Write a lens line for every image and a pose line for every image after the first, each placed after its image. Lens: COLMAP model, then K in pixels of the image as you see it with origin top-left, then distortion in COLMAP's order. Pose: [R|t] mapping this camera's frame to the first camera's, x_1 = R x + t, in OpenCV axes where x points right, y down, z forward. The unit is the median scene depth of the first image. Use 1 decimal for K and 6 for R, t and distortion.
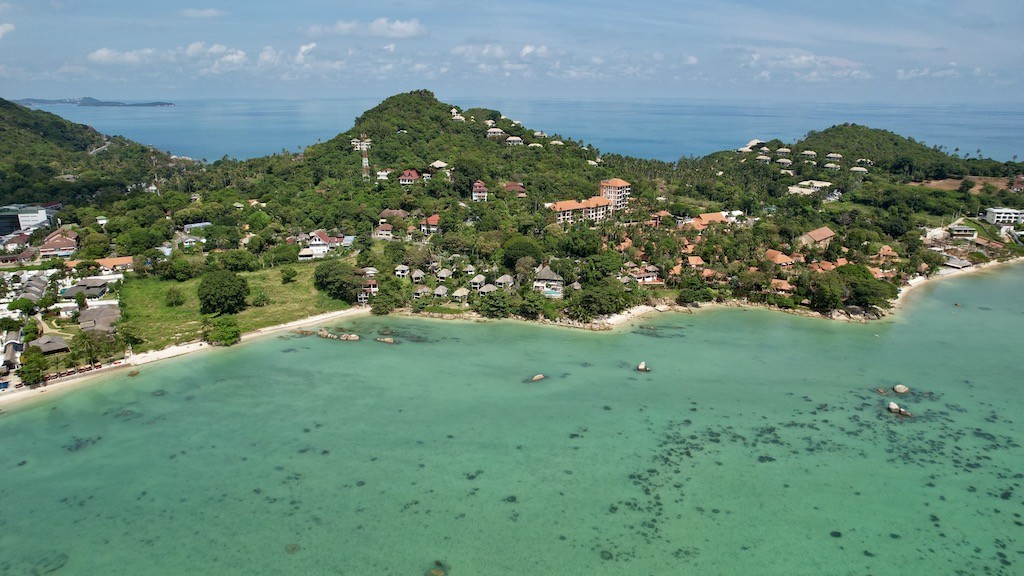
lens RADIAL K [[653.6, 0, 512.3], [0, 653.6, 284.5], [0, 0, 1]] dist [-0.082893, 0.074121]
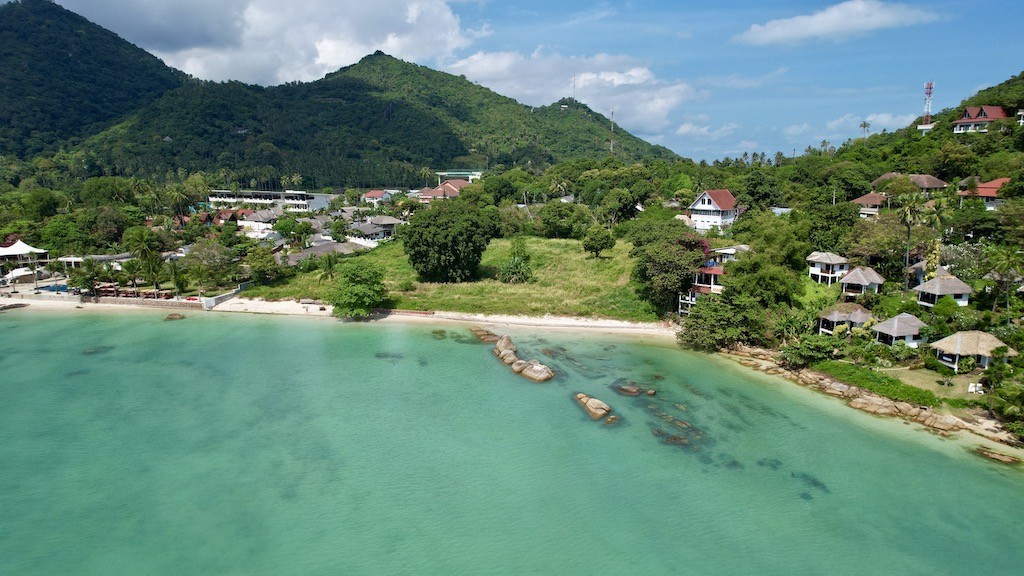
lens RADIAL K [[653.6, 0, 512.3], [0, 653.6, 284.5], [0, 0, 1]] dist [-0.082893, 0.074121]
pose [[0.601776, 0.142078, -0.785926, 0.020588], [-0.226194, 0.974078, 0.002897, 0.032671], [0.765965, 0.176029, 0.618314, 0.684245]]
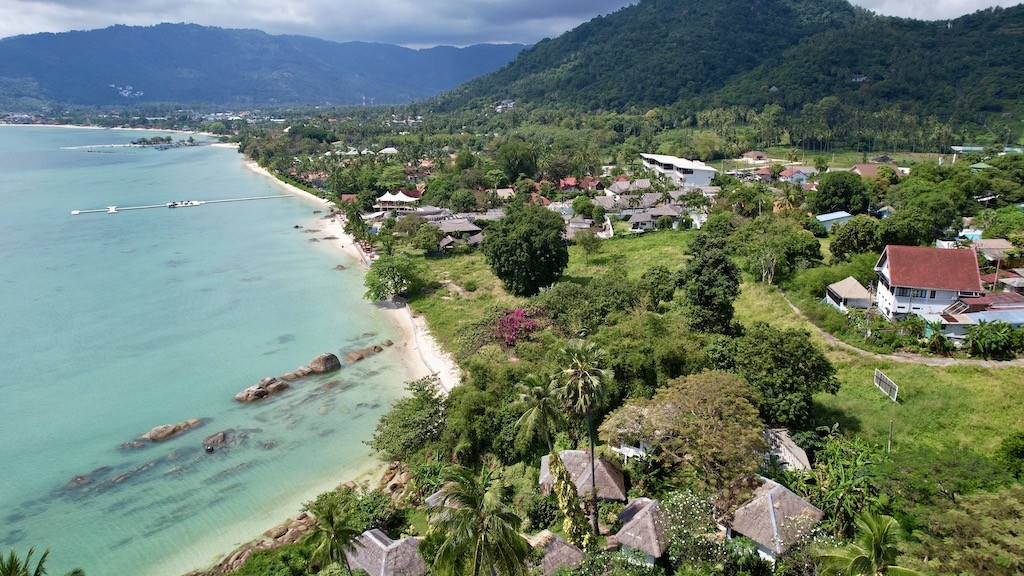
lens RADIAL K [[653.6, 0, 512.3], [0, 653.6, 284.5], [0, 0, 1]] dist [-0.082893, 0.074121]
pose [[-0.378433, 0.250072, -0.891208, 0.020918], [-0.263958, 0.893681, 0.362850, -0.140930], [0.887195, 0.372556, -0.272190, 1.099202]]
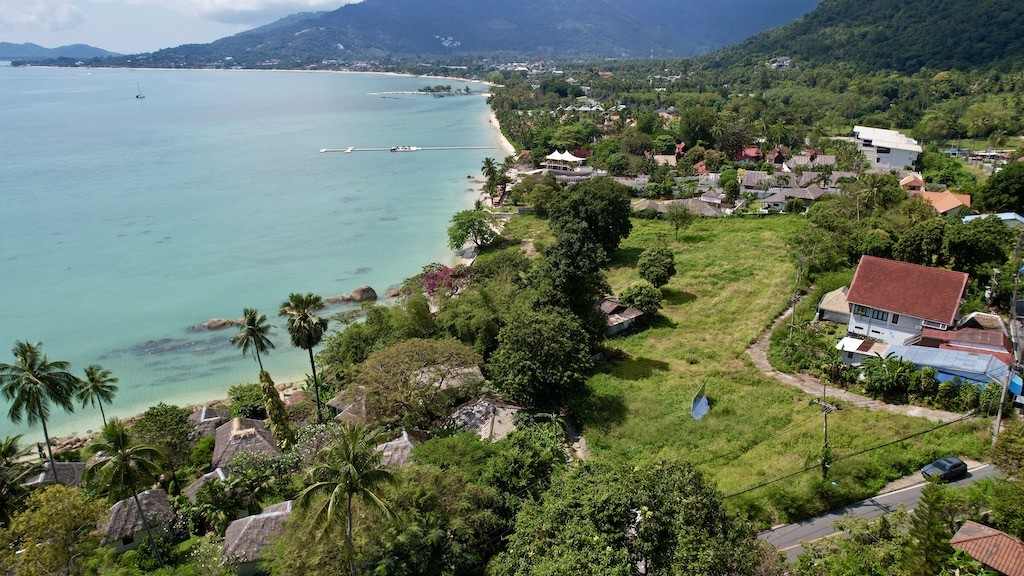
lens RADIAL K [[653.6, 0, 512.3], [0, 653.6, 284.5], [0, 0, 1]] dist [-0.082893, 0.074121]
pose [[-0.737608, 0.225460, -0.636476, -0.051373], [-0.194567, 0.831659, 0.520083, -0.198111], [0.646589, 0.507455, -0.569572, 1.242565]]
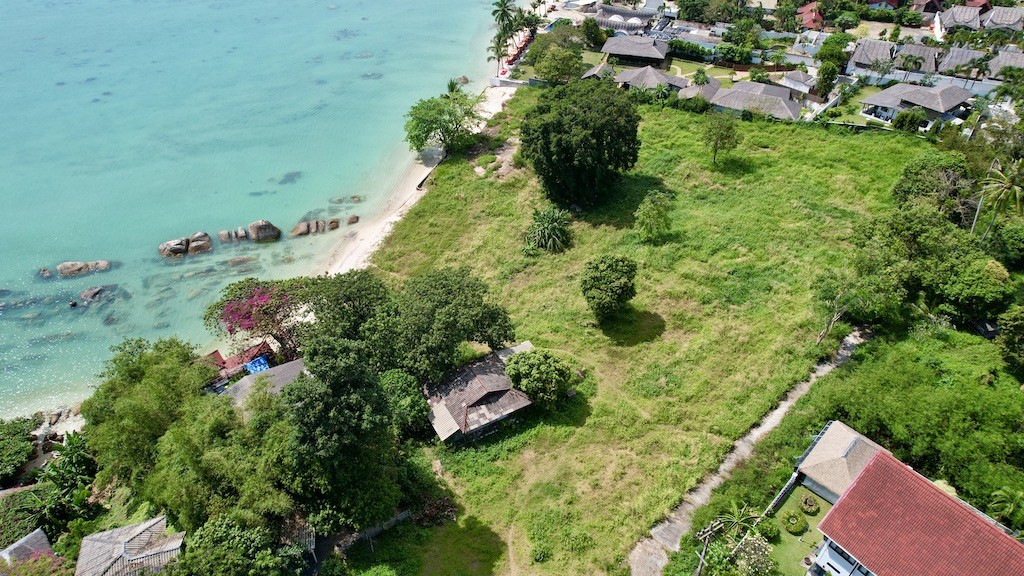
lens RADIAL K [[653.6, 0, 512.3], [0, 653.6, 284.5], [0, 0, 1]] dist [-0.082893, 0.074121]
pose [[-0.855321, 0.326980, -0.401883, -0.230367], [-0.149163, 0.587431, 0.795409, -0.221891], [0.496161, 0.740276, -0.453669, 1.169946]]
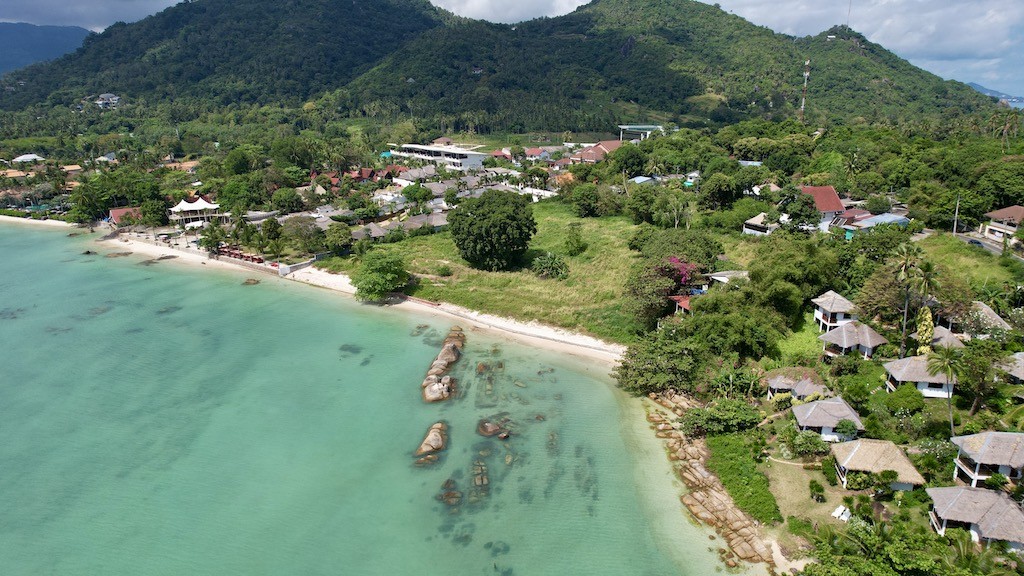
lens RADIAL K [[653.6, 0, 512.3], [0, 653.6, 284.5], [0, 0, 1]] dist [-0.082893, 0.074121]
pose [[0.241365, 0.273929, -0.930970, 0.093405], [-0.276626, 0.938953, 0.204559, -0.060756], [0.930173, 0.208157, 0.302406, 0.824102]]
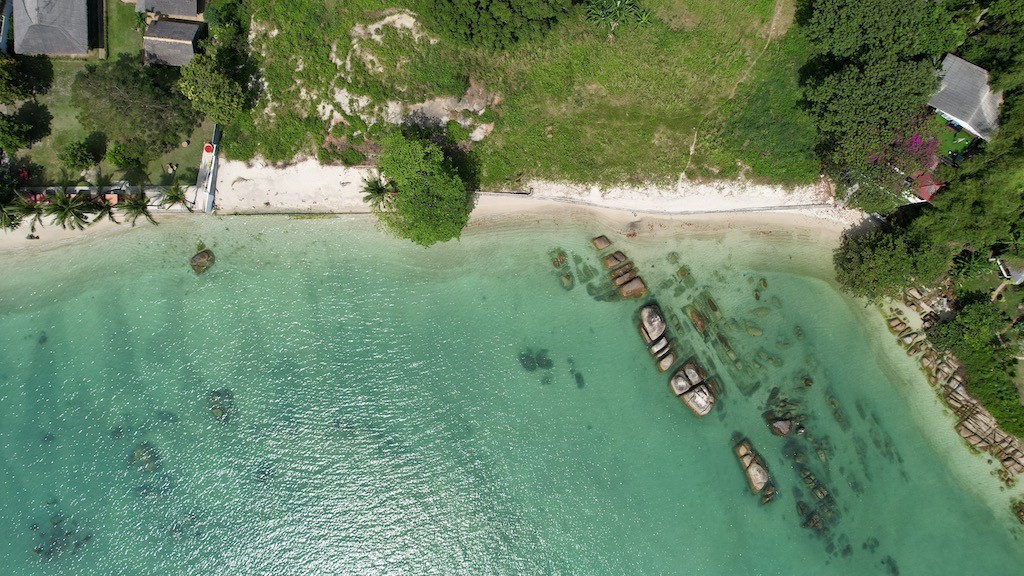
lens RADIAL K [[659.4, 0, 512.0], [0, 659.4, 288.0], [0, 0, 1]] dist [-0.082936, 0.078880]
pose [[0.739461, 0.673109, 0.011009, -0.336377], [-0.188666, 0.191511, 0.963187, -0.251027], [0.646221, -0.714316, 0.268608, 0.787794]]
